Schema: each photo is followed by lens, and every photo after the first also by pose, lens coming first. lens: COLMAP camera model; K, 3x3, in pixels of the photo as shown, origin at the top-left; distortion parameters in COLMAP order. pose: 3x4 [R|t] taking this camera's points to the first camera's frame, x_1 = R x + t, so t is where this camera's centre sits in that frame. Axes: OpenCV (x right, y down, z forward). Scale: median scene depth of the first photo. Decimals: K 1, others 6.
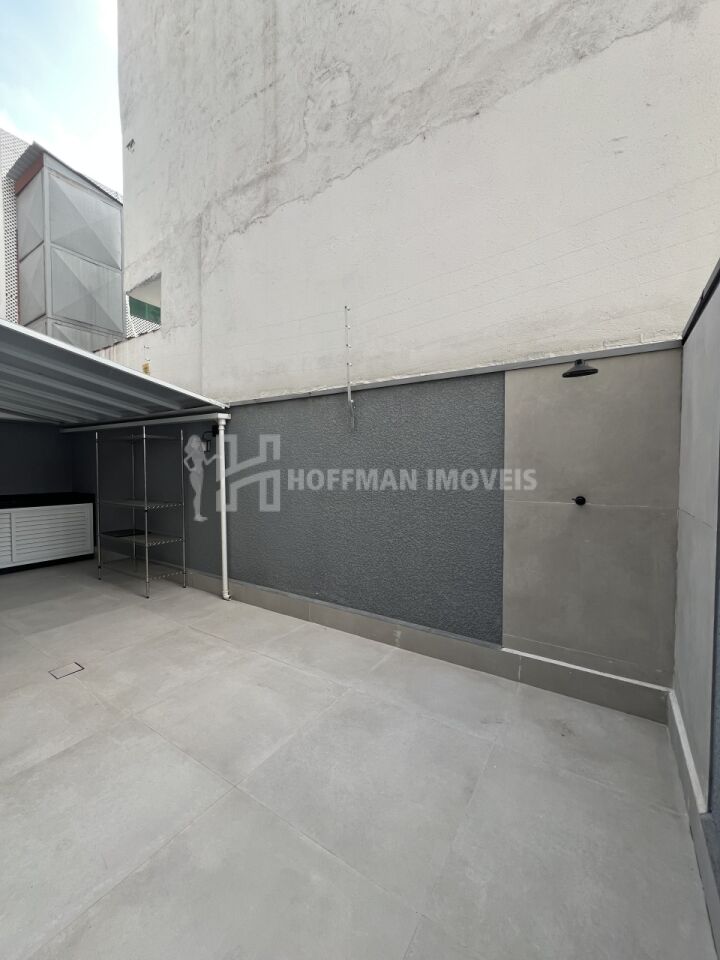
lens RADIAL K [[386.0, 0, 360.4], [0, 386.0, 478.5], [0, 0, 1]] dist [-0.003036, 0.000350]
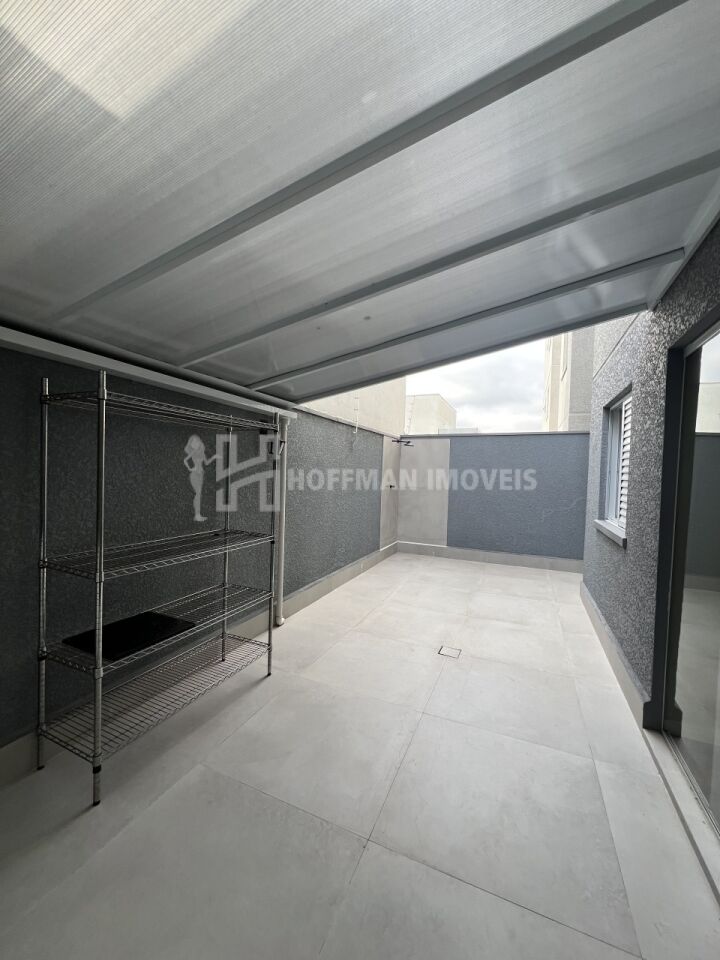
lens RADIAL K [[386.0, 0, 356.7], [0, 386.0, 480.9], [0, 0, 1]] dist [-0.003036, 0.000350]
pose [[-0.171859, -0.030978, 0.984634, -1.314477], [-0.000009, 0.999506, 0.031444, -0.042975], [-0.985122, 0.005395, -0.171774, 1.046788]]
